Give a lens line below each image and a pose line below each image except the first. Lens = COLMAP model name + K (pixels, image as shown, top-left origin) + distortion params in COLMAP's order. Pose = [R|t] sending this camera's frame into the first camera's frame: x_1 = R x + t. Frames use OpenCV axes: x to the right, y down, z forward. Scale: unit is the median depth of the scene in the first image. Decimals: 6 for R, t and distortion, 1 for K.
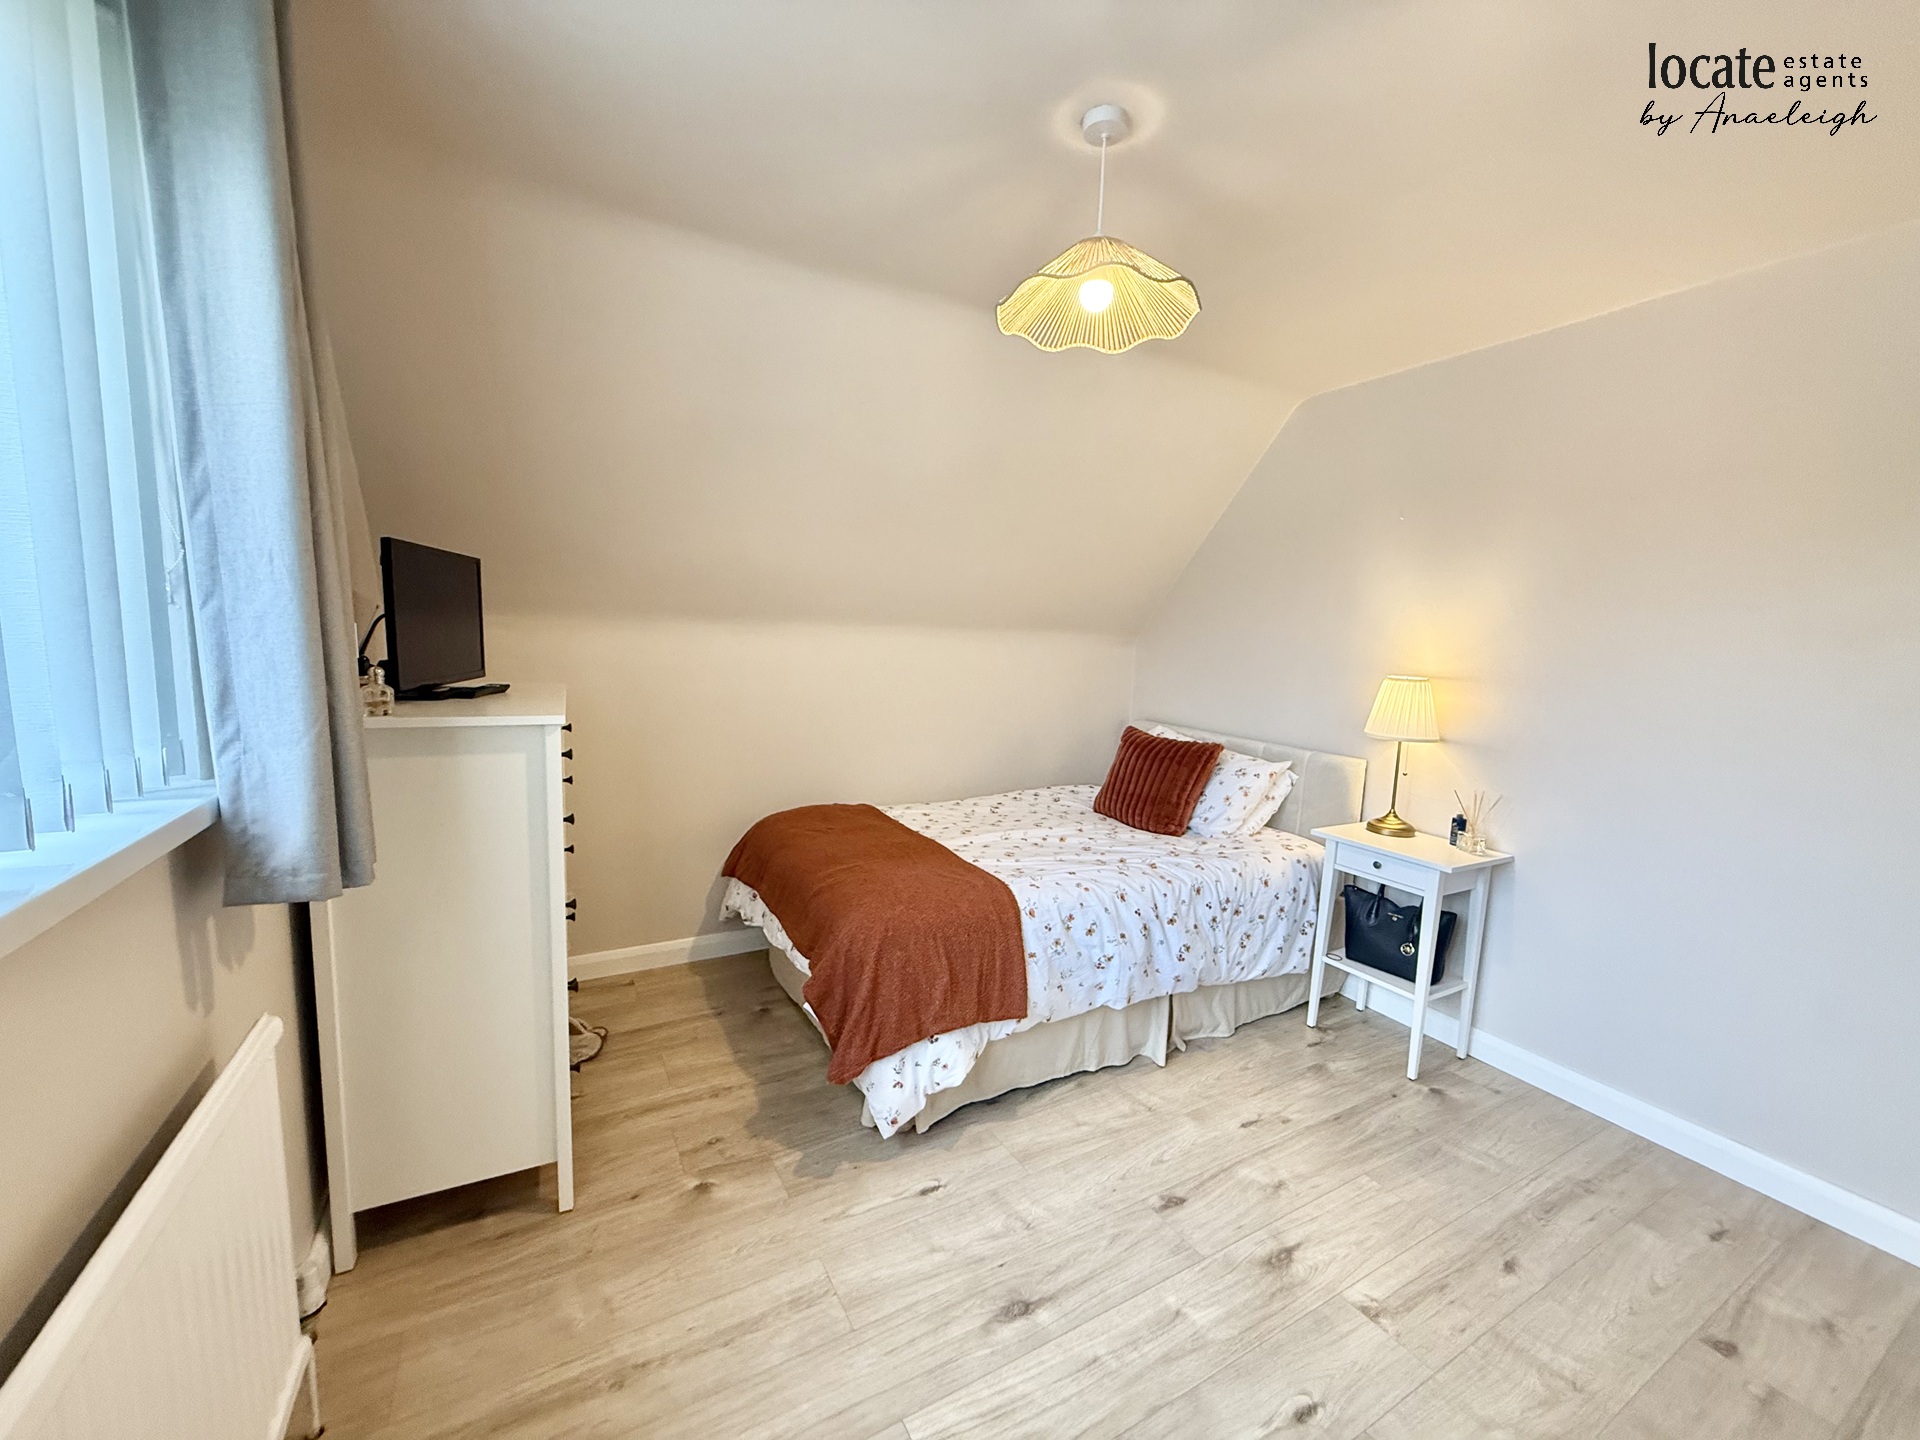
lens RADIAL K [[761.7, 0, 954.3], [0, 761.7, 720.6], [0, 0, 1]] dist [0.000035, 0.000136]
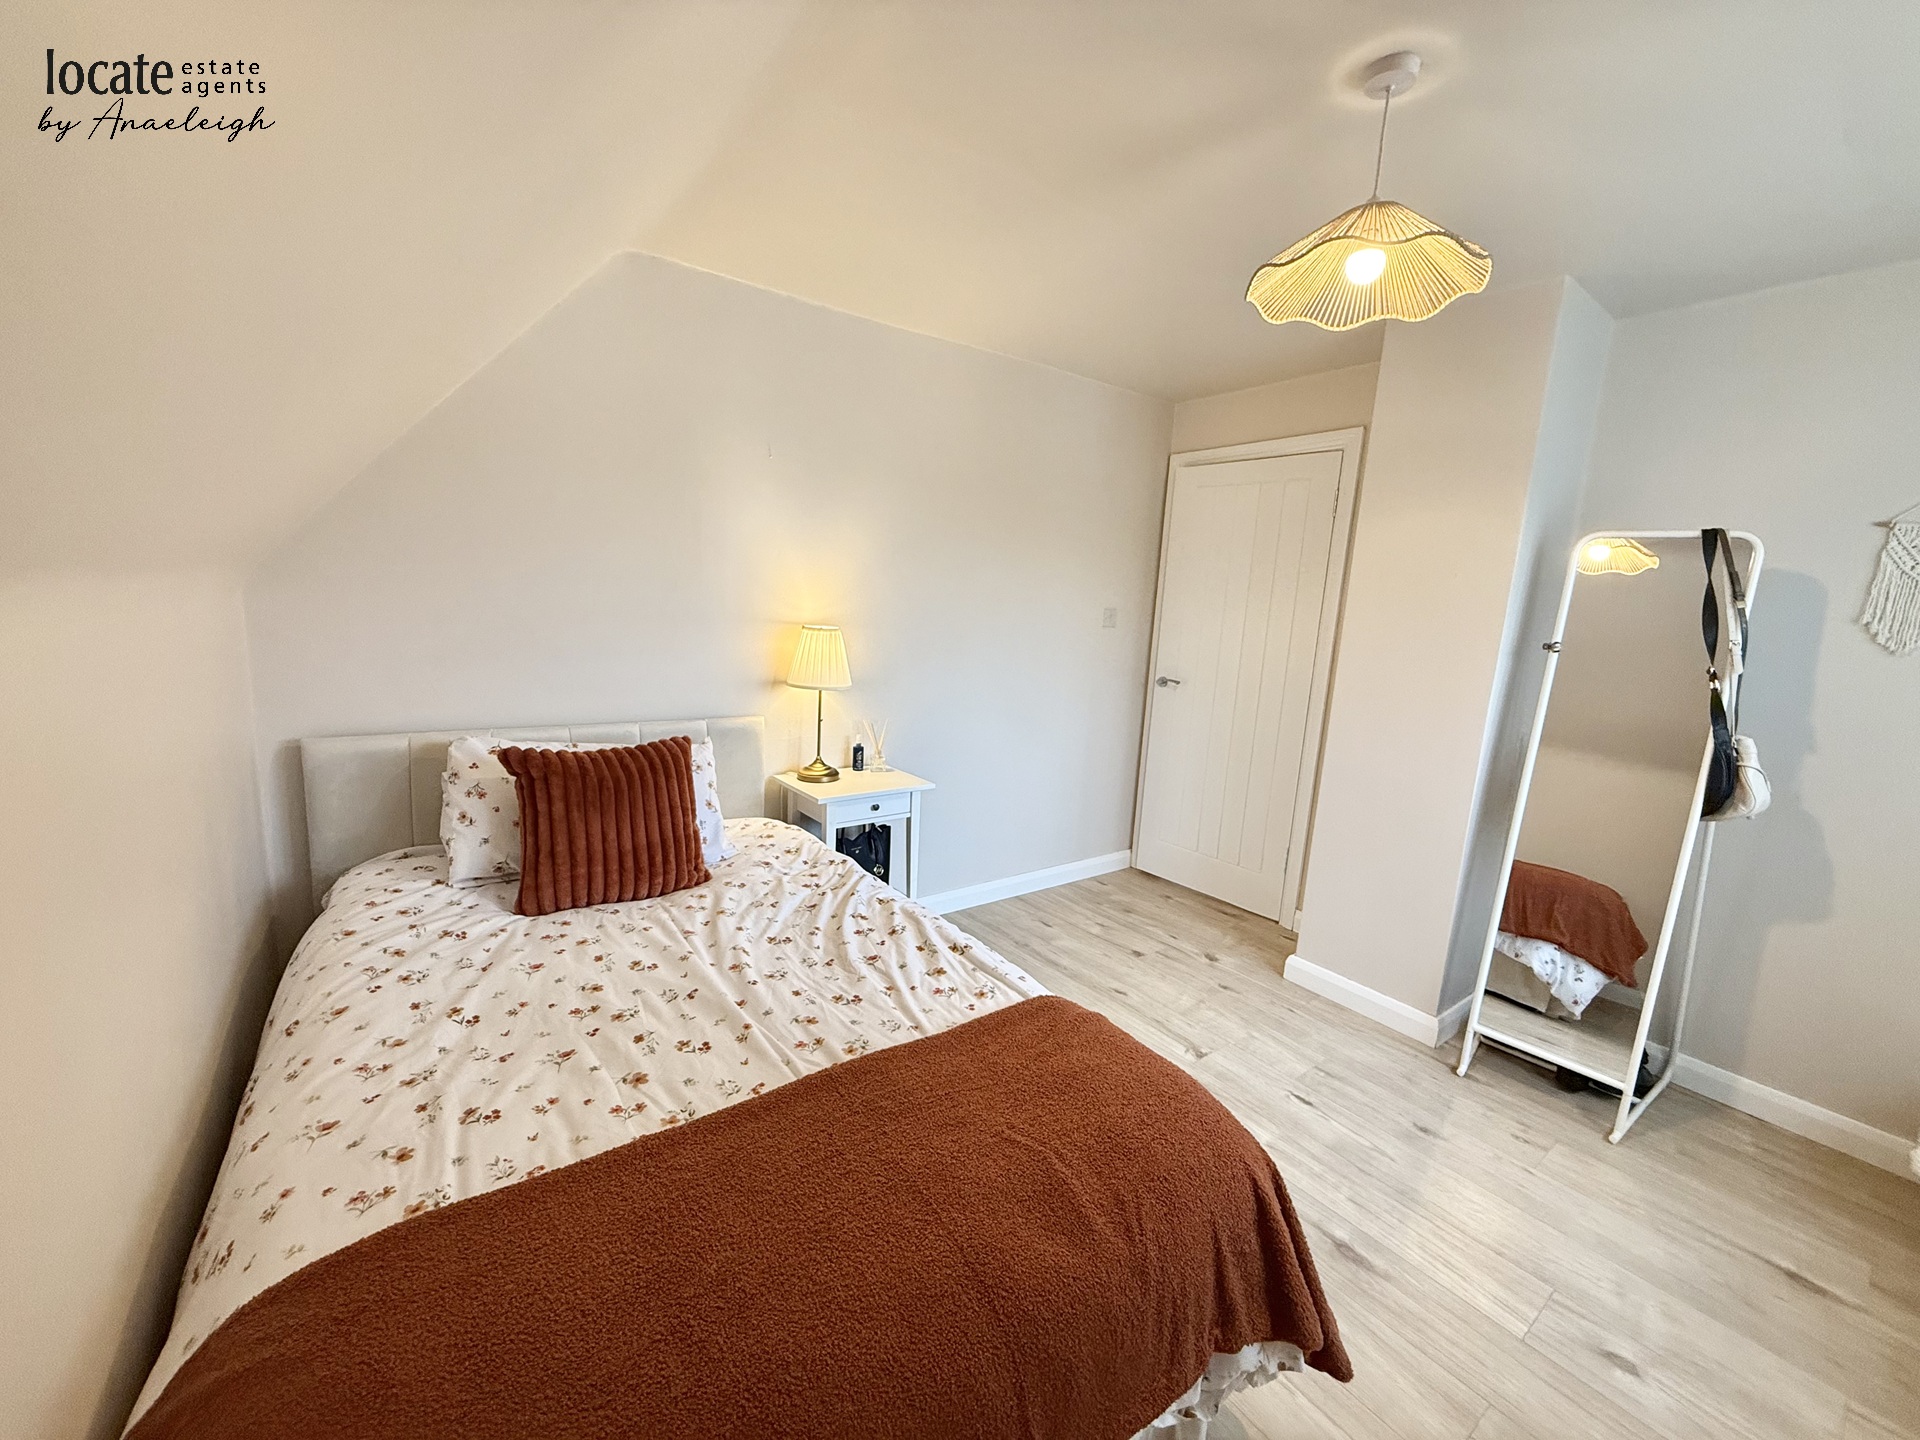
lens RADIAL K [[761.7, 0, 954.3], [0, 761.7, 720.6], [0, 0, 1]] dist [0.000035, 0.000136]
pose [[-0.116012, -0.213782, 0.969968, -0.457957], [0.063918, 0.972931, 0.222080, -0.156214], [-0.991189, 0.087763, -0.099207, 0.973514]]
